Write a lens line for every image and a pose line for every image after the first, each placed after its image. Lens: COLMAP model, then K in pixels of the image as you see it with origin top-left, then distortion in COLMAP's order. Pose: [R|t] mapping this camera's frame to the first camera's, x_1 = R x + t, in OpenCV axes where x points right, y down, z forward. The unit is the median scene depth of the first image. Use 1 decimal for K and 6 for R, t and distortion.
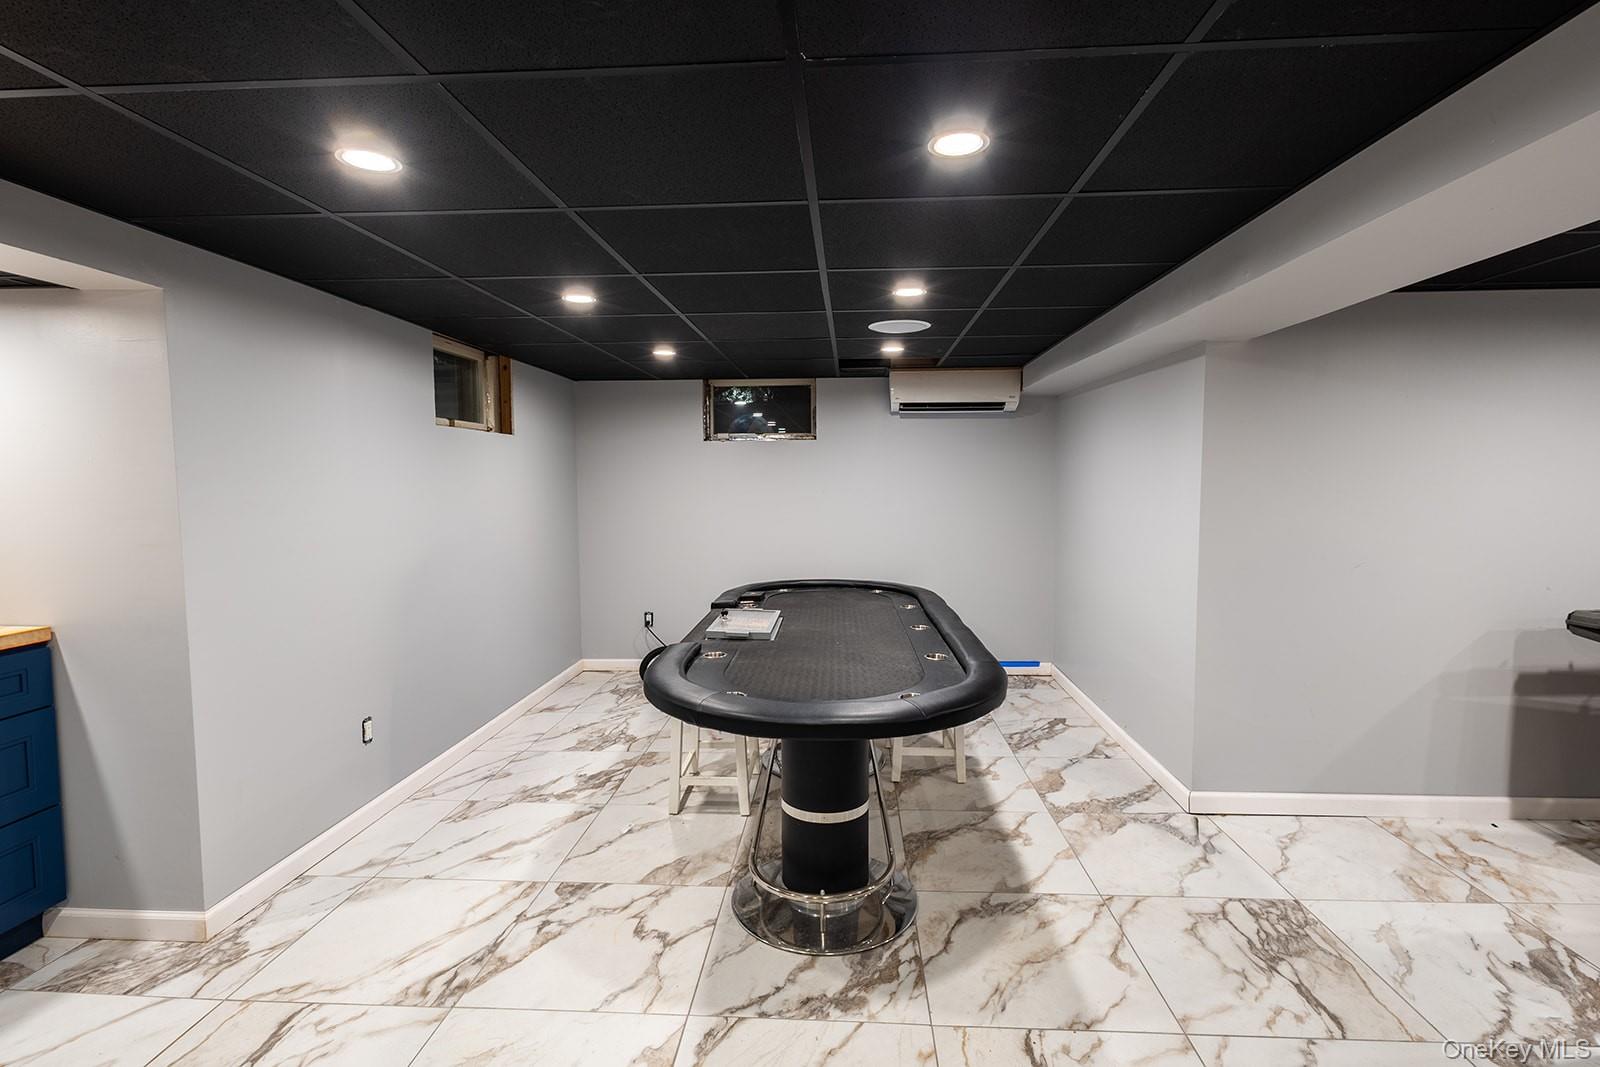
lens RADIAL K [[745.1, 0, 839.7], [0, 745.1, 532.1], [0, 0, 1]] dist [0.000024, -0.000506]
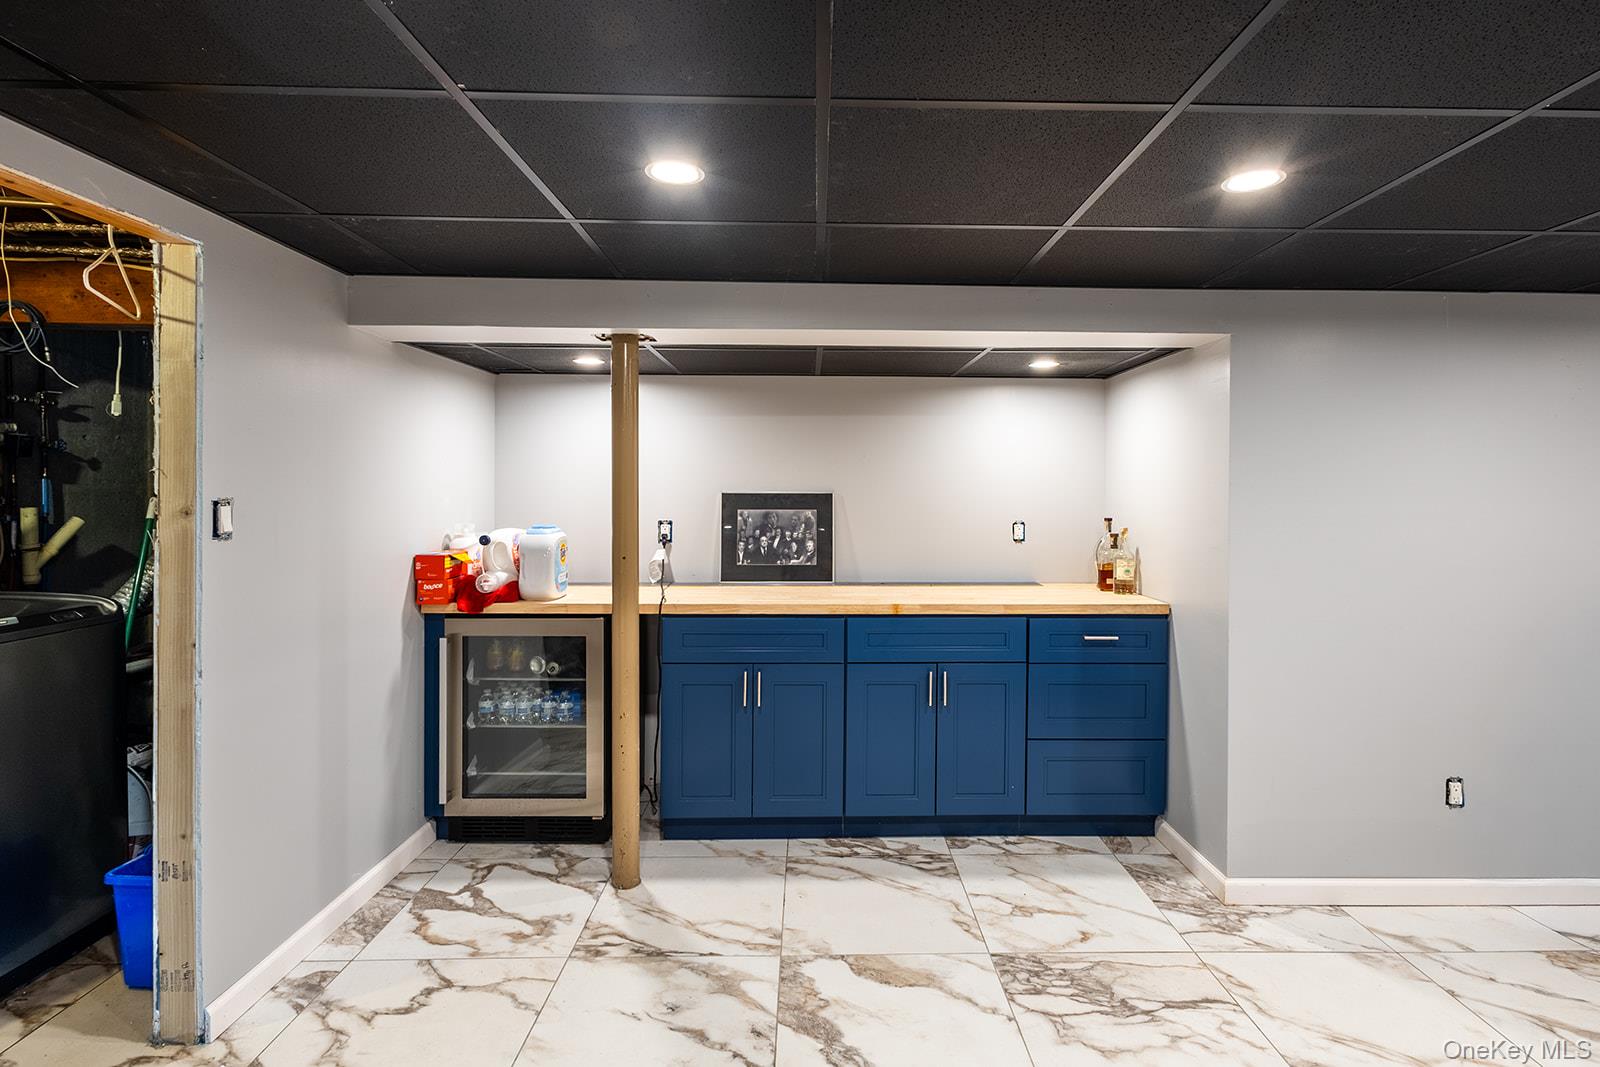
lens RADIAL K [[789.2, 0, 809.5], [0, 789.2, 500.0], [0, 0, 1]] dist [0.000948, -0.000609]
pose [[0.037029, 0.013662, -0.999221, 0.308202], [-0.079002, 0.996817, 0.010702, -0.021672], [0.996187, 0.078544, 0.037990, 0.284215]]
